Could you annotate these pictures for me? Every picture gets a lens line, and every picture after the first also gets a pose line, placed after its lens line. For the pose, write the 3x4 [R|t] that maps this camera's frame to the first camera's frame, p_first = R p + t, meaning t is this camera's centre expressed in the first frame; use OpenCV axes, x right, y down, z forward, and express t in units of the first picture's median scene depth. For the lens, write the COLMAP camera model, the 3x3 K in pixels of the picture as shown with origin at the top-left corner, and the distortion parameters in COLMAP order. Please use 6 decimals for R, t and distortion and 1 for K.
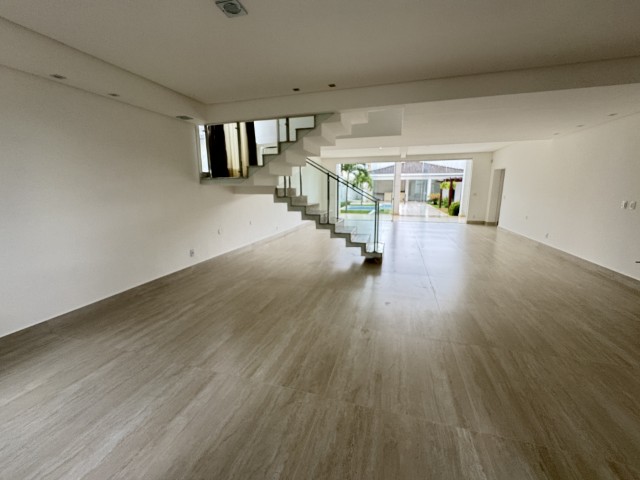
lens RADIAL K [[258.1, 0, 322.8], [0, 258.1, 240.3], [0, 0, 1]] dist [0.001593, 0.000379]
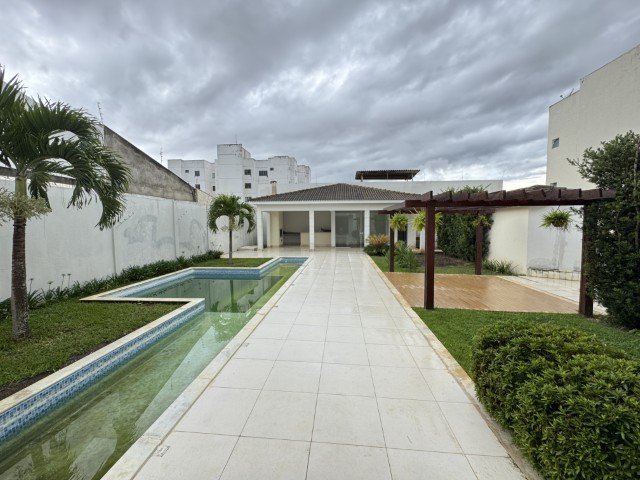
lens RADIAL K [[258.1, 0, 323.5], [0, 258.1, 241.1], [0, 0, 1]] dist [0.001593, 0.000379]
pose [[0.979304, -0.013446, 0.201946, 0.258722], [0.039416, 0.991356, -0.125136, -0.129008], [-0.198518, 0.130506, 0.971370, 0.602546]]
